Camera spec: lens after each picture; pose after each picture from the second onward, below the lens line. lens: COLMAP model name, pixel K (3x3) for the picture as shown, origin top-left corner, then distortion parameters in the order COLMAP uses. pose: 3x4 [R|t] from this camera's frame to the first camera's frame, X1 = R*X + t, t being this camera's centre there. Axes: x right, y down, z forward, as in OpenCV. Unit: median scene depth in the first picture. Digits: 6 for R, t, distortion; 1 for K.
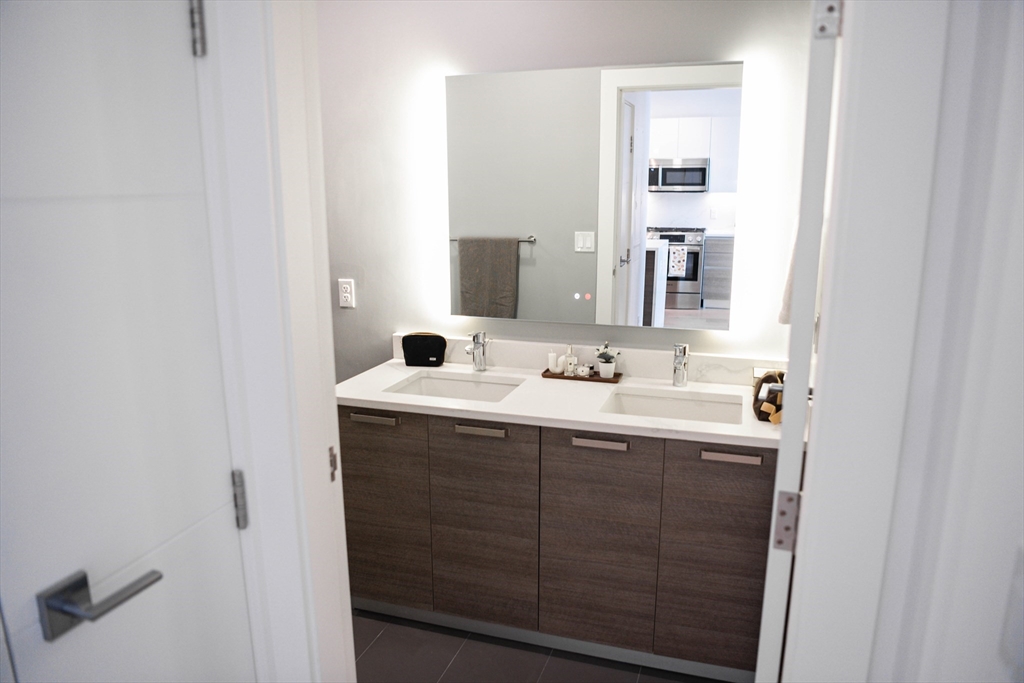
lens RADIAL K [[723.8, 0, 510.5], [0, 723.8, 340.9], [0, 0, 1]] dist [-0.077432, 0.005366]
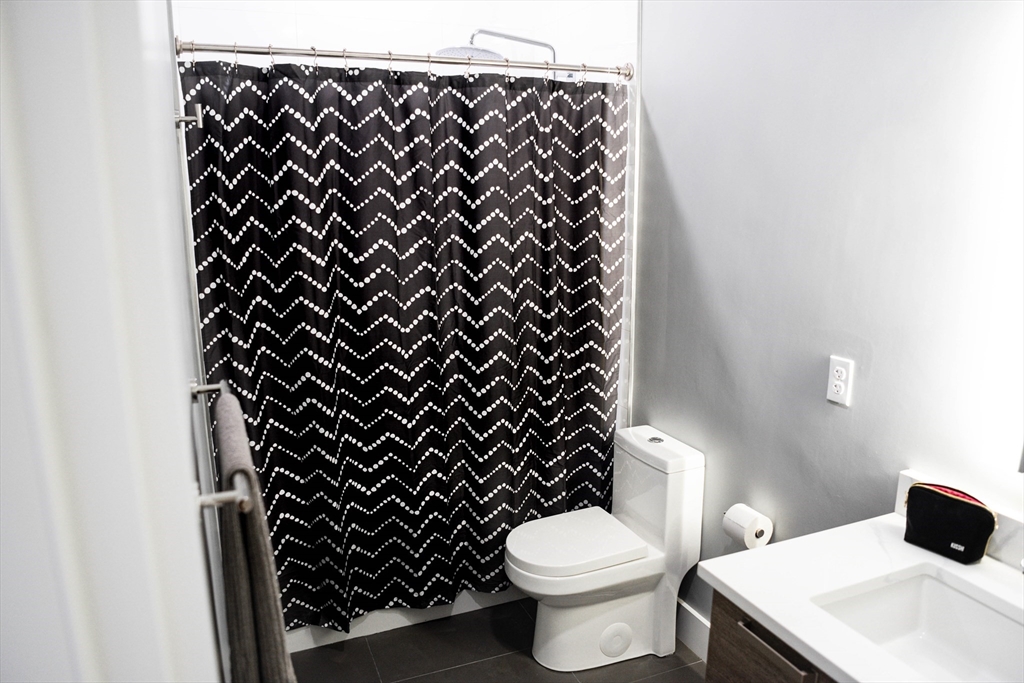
lens RADIAL K [[723.8, 0, 512.9], [0, 723.8, 341.1], [0, 0, 1]] dist [-0.077432, 0.005366]
pose [[0.670285, 0.157575, -0.725182, 0.015571], [-0.162797, 0.984616, 0.063475, -0.092435], [0.724027, 0.075511, 0.685626, 0.395143]]
